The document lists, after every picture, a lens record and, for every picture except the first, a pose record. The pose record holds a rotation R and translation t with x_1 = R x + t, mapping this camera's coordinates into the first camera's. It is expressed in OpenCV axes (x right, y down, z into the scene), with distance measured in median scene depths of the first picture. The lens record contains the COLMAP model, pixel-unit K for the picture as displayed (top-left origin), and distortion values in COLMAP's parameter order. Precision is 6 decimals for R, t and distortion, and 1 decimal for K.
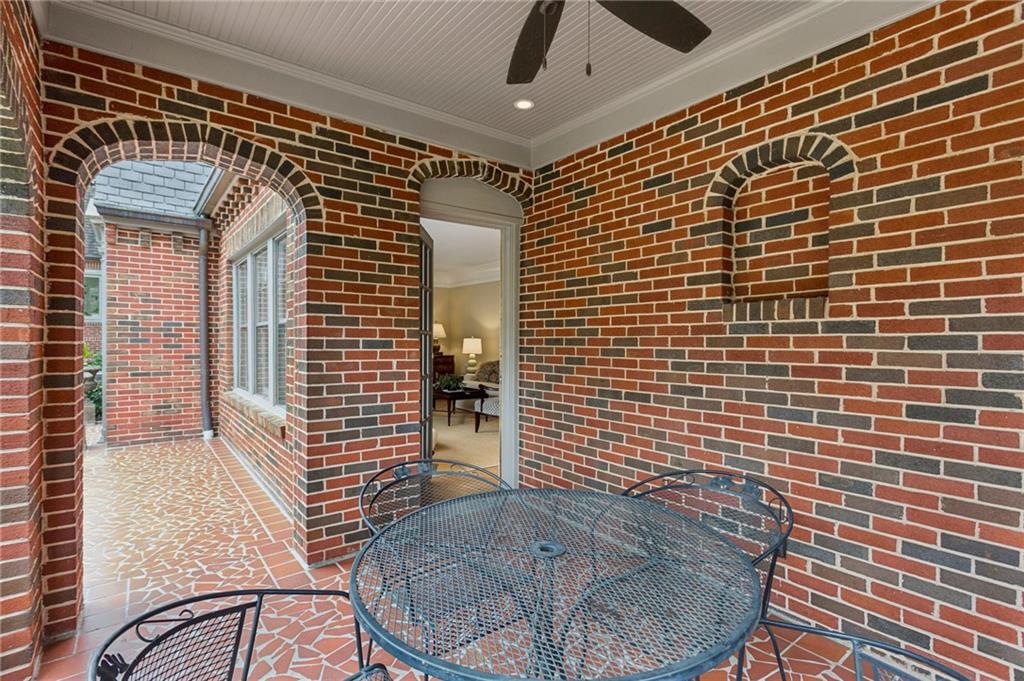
lens RADIAL K [[496.2, 0, 511.5], [0, 496.2, 344.2], [0, 0, 1]] dist [0.003271, 0.000264]
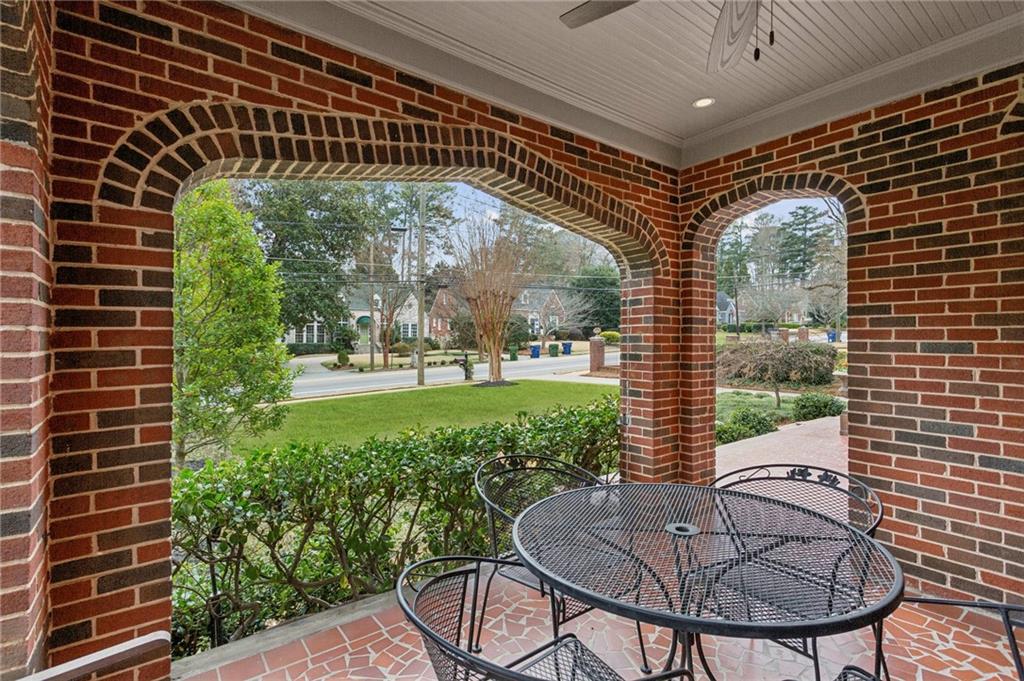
lens RADIAL K [[496.2, 0, 511.5], [0, 496.2, 339.1], [0, 0, 1]] dist [0.003271, 0.000264]
pose [[-0.022566, -0.008334, -0.999711, 0.612849], [-0.012879, 0.999885, -0.008044, 0.001493], [0.999662, 0.012694, -0.022671, 0.337252]]
